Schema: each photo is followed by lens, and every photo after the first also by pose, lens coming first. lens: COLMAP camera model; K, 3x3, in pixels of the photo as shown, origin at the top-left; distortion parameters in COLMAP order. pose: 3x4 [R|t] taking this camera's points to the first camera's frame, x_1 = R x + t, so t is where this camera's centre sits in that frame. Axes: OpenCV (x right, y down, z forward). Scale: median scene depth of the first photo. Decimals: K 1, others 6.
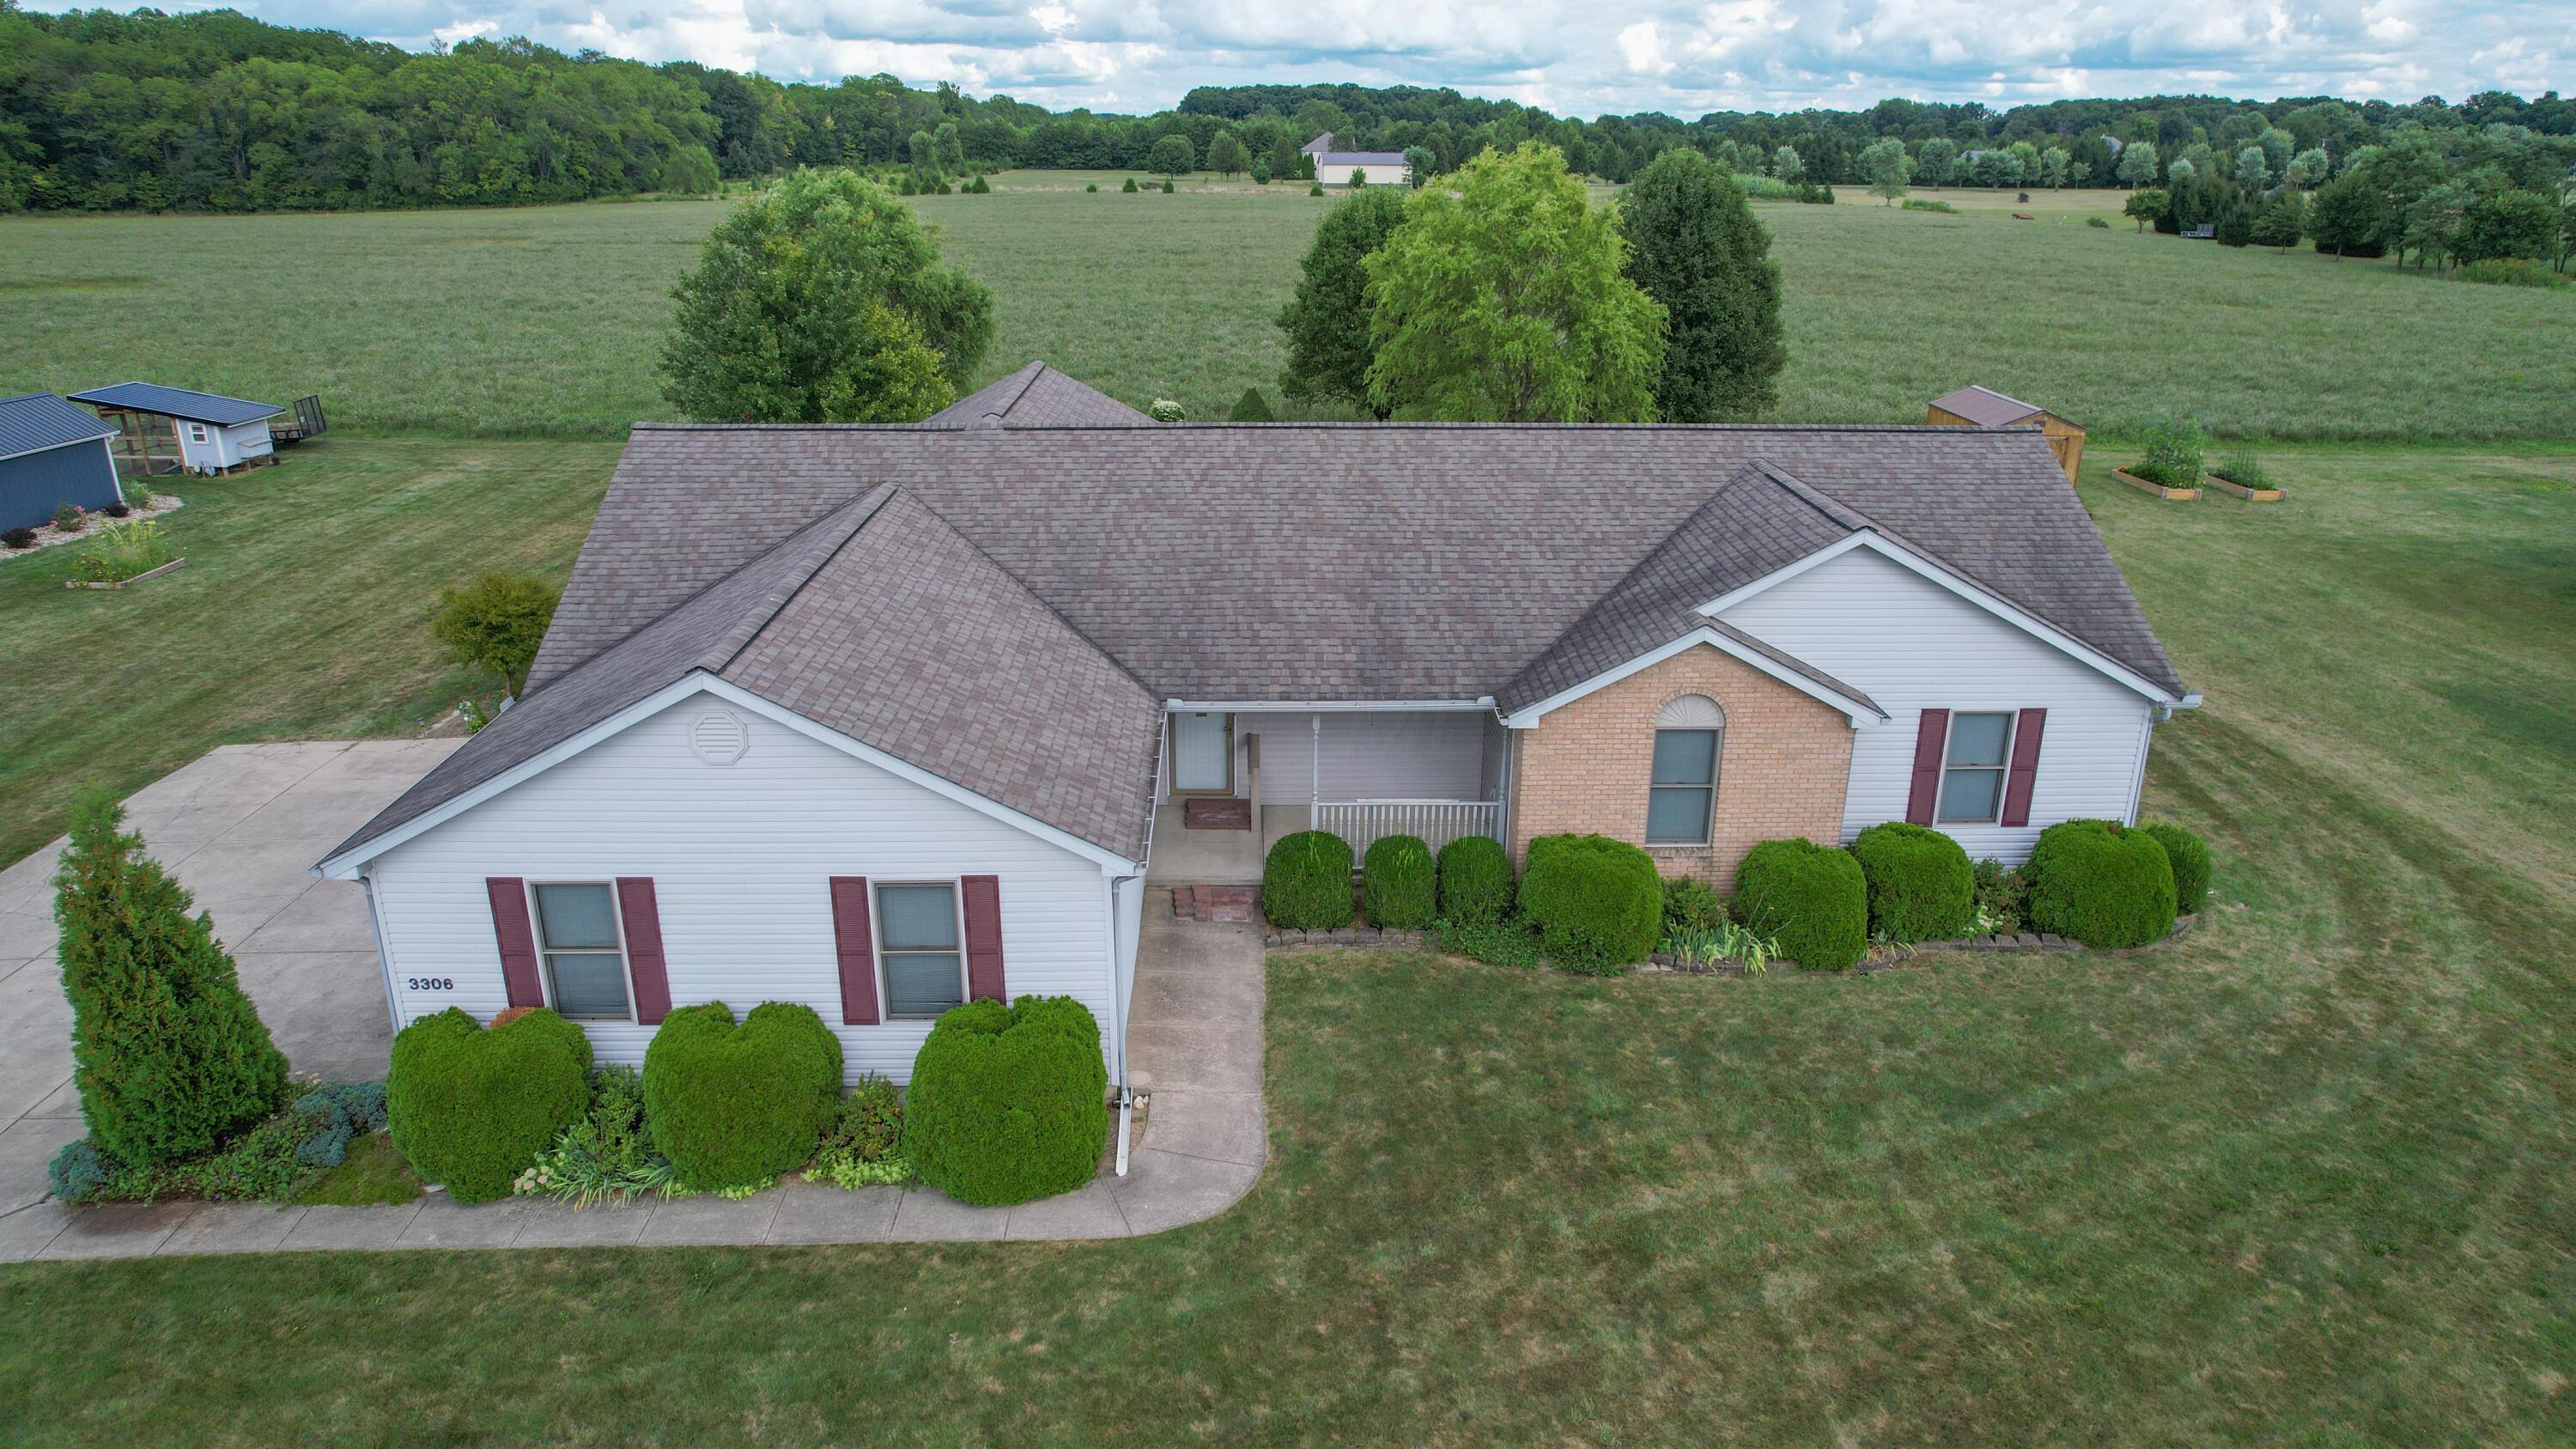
lens RADIAL K [[1597.6, 0, 1288.0], [0, 1597.6, 724.5], [0, 0, 1]] dist [-0.001265, 0.000304]
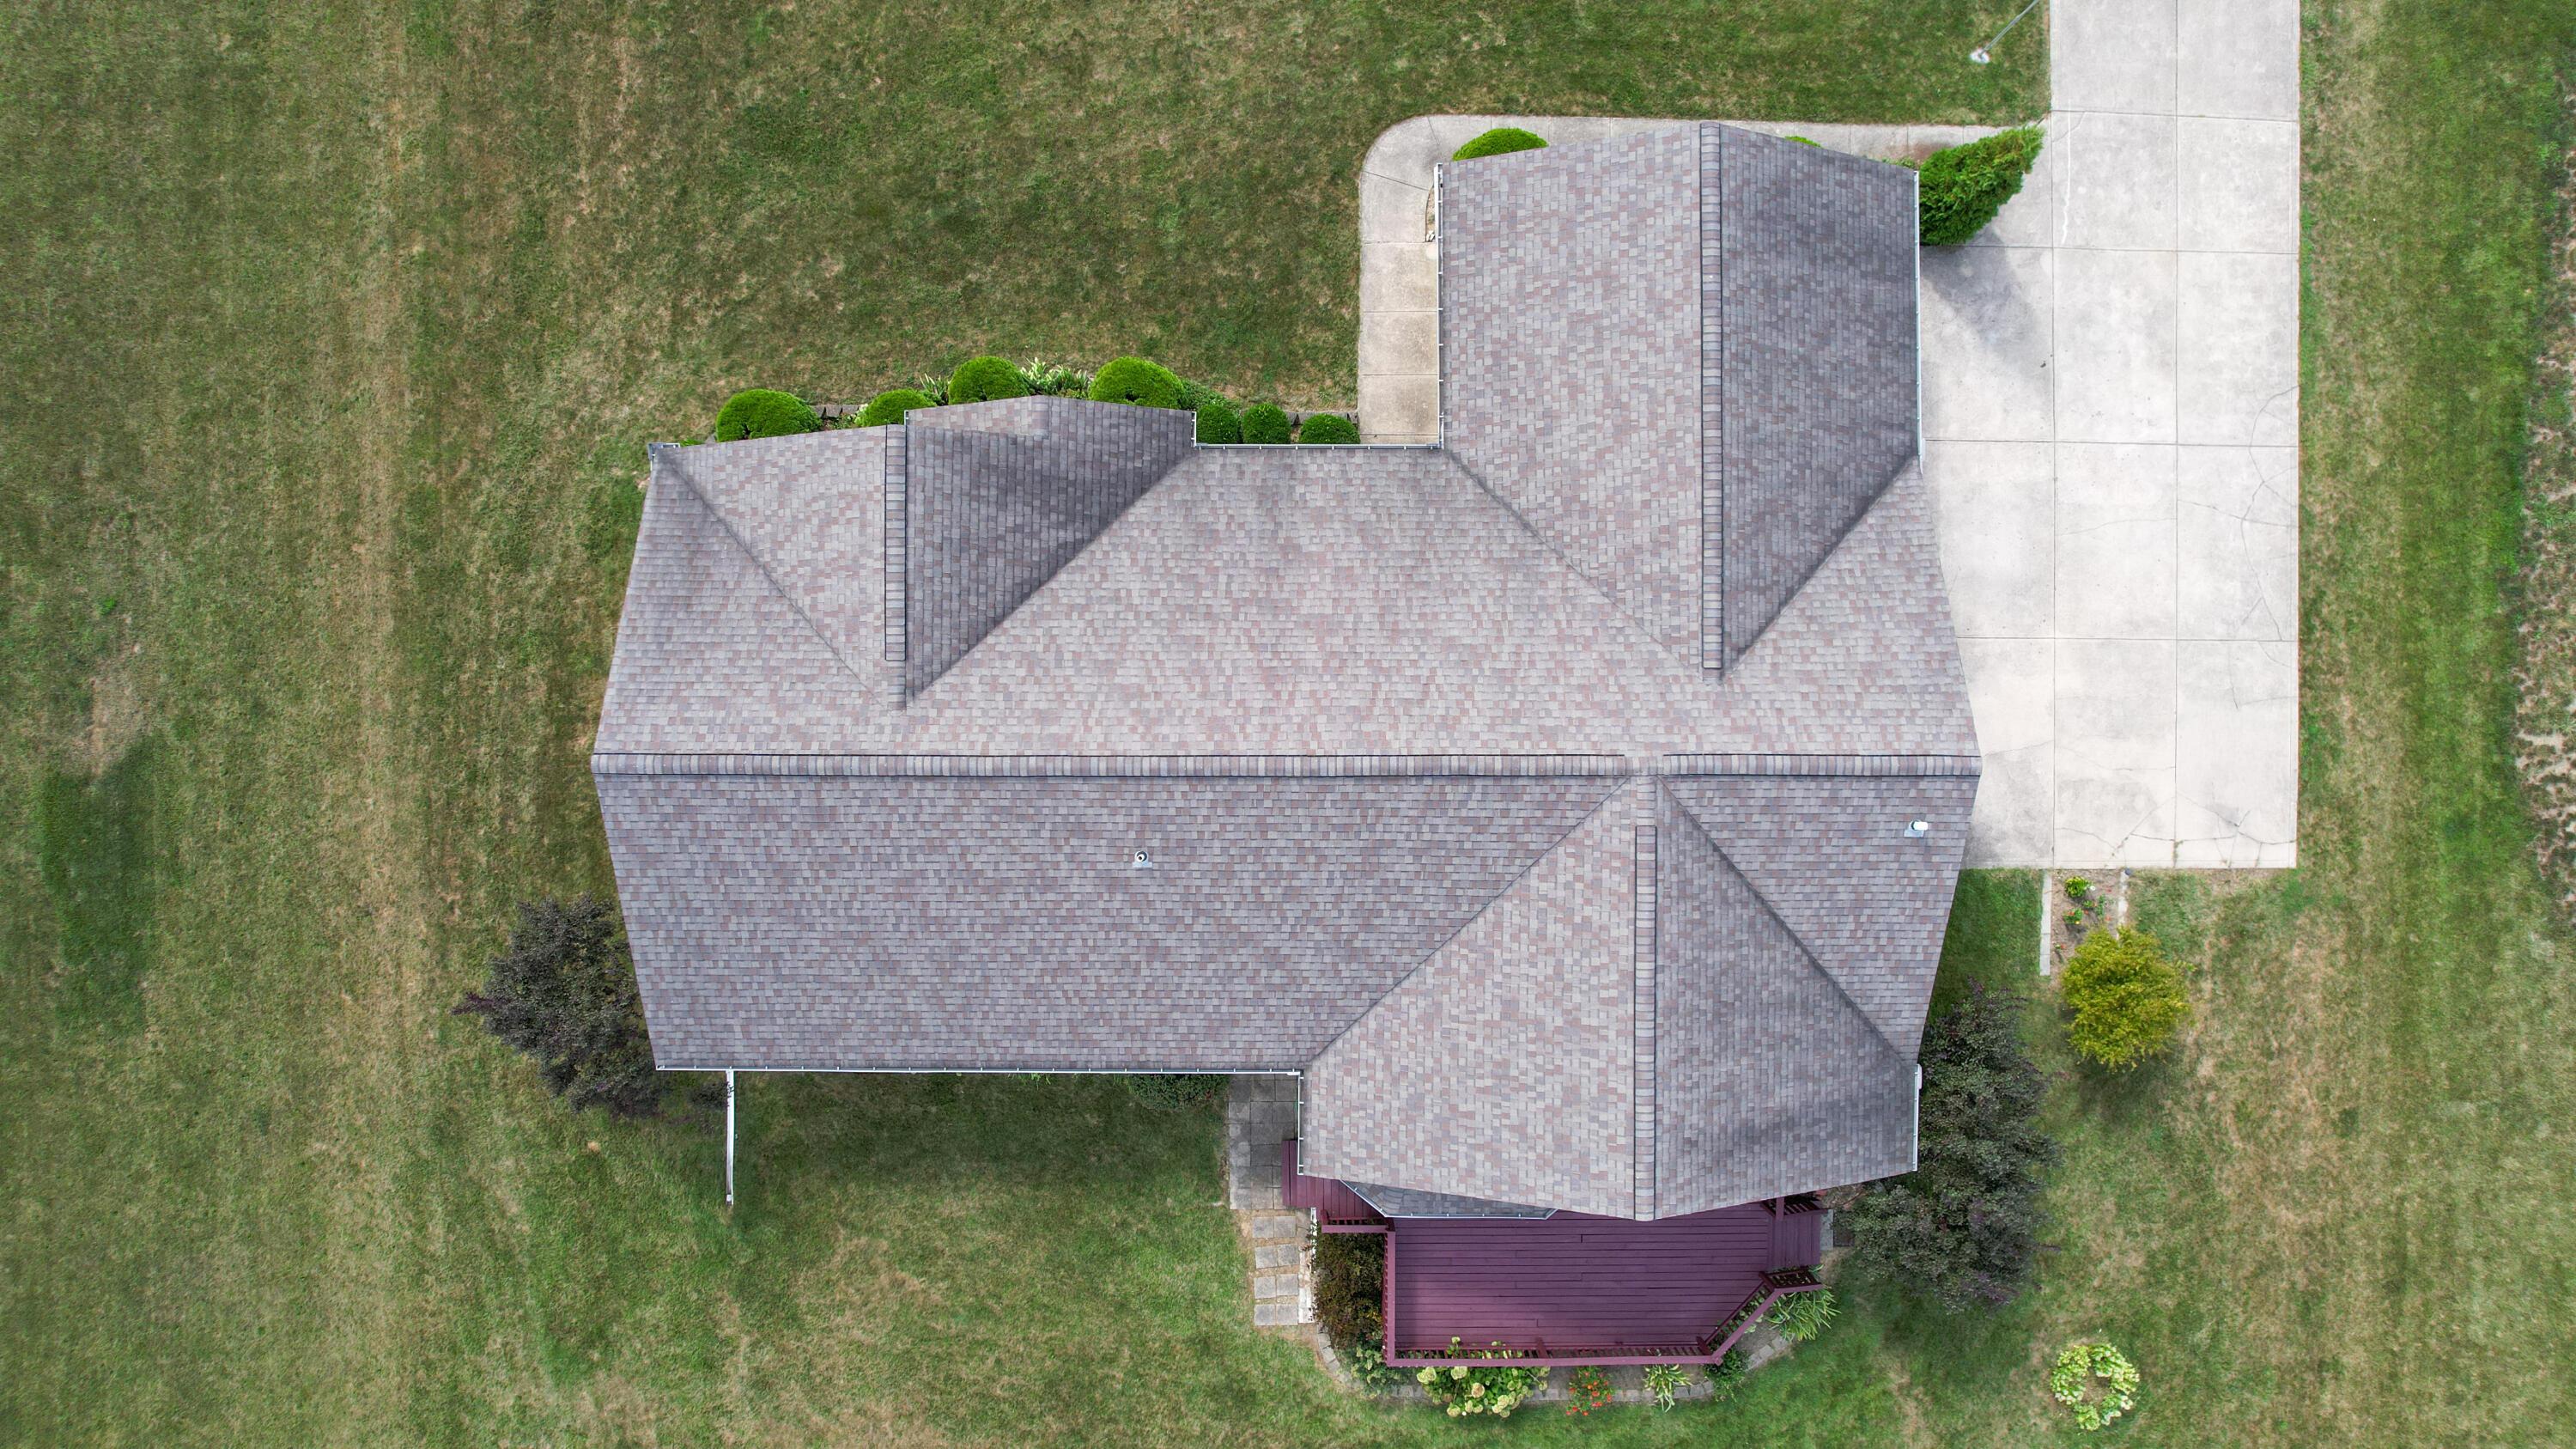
lens RADIAL K [[1597.6, 0, 1288.0], [0, 1597.6, 724.5], [0, 0, 1]] dist [-0.001265, 0.000304]
pose [[-0.999540, -0.026019, -0.015556, 0.068385], [-0.005046, -0.363200, 0.931698, -1.405739], [-0.029892, 0.931348, 0.362902, 0.763395]]
